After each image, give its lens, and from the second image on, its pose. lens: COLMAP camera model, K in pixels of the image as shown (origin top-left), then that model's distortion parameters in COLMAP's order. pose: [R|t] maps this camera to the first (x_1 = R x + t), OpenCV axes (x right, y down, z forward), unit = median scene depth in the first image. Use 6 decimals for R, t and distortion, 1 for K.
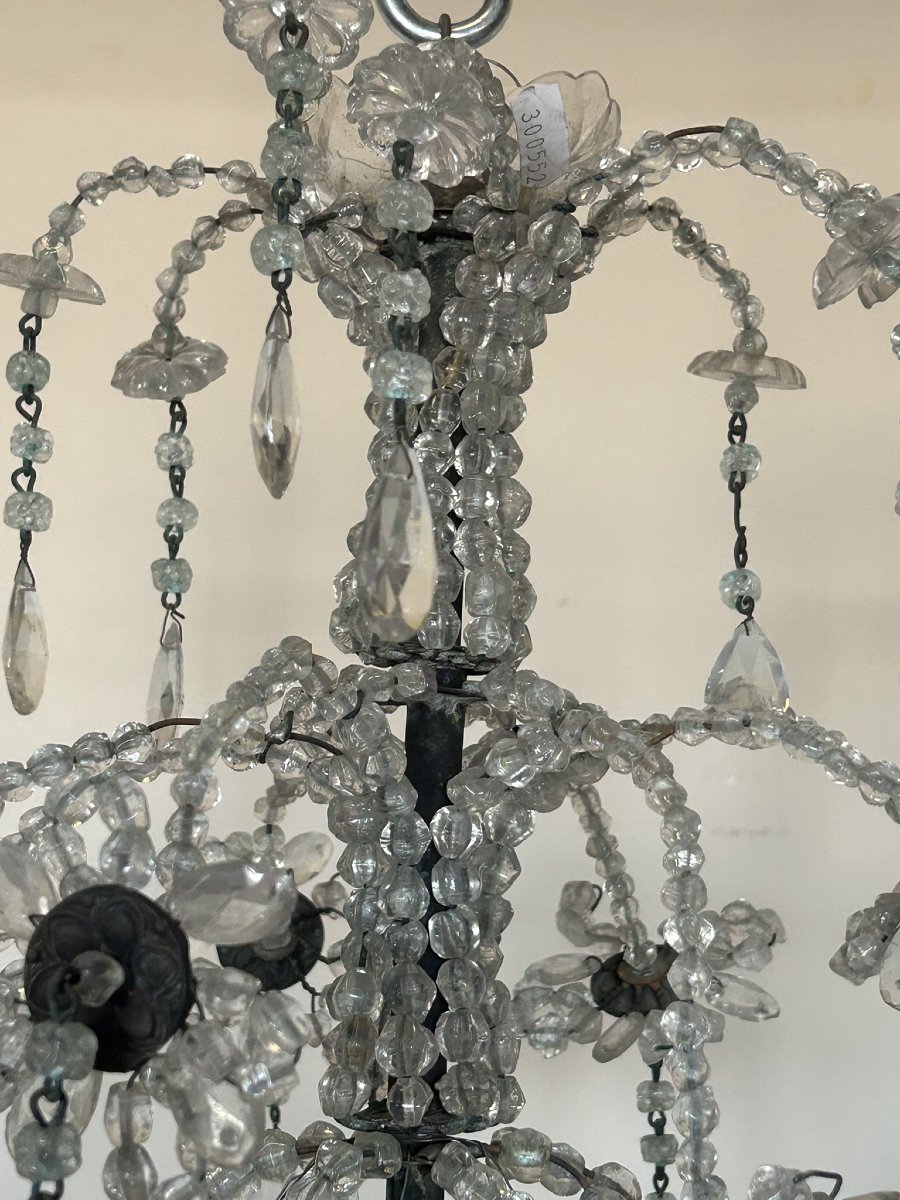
lens RADIAL K [[2193.8, 0, 446.3], [0, 2193.8, 592.5], [0, 0, 1]] dist [0.127393, 0.000000]
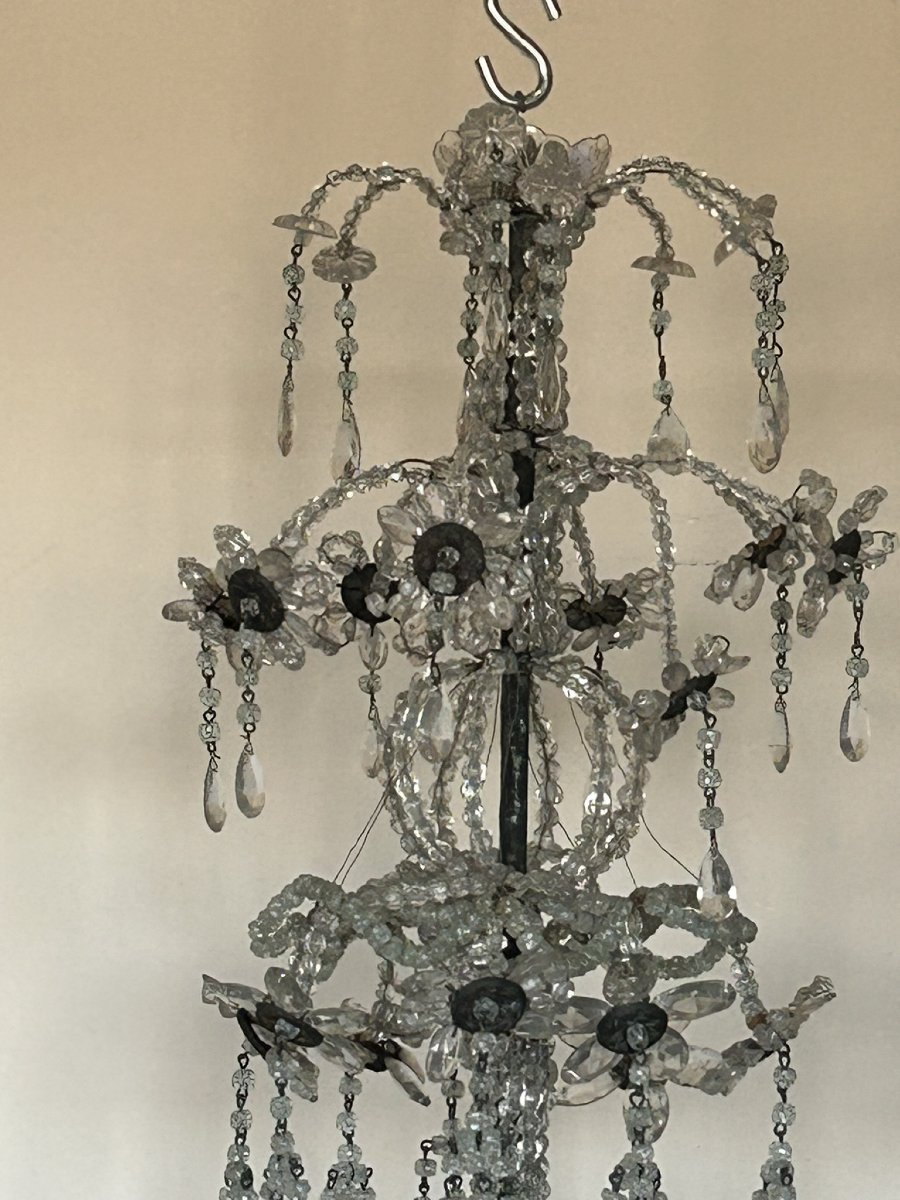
lens RADIAL K [[4654.9, 0, 450.2], [0, 4654.9, 602.6], [0, 0, 1]] dist [0.267793, 0.000000]
pose [[0.985529, -0.006535, 0.169380, -0.721302], [-0.006819, 0.996919, 0.078145, -0.131065], [-0.169369, -0.078169, 0.982448, -2.893514]]
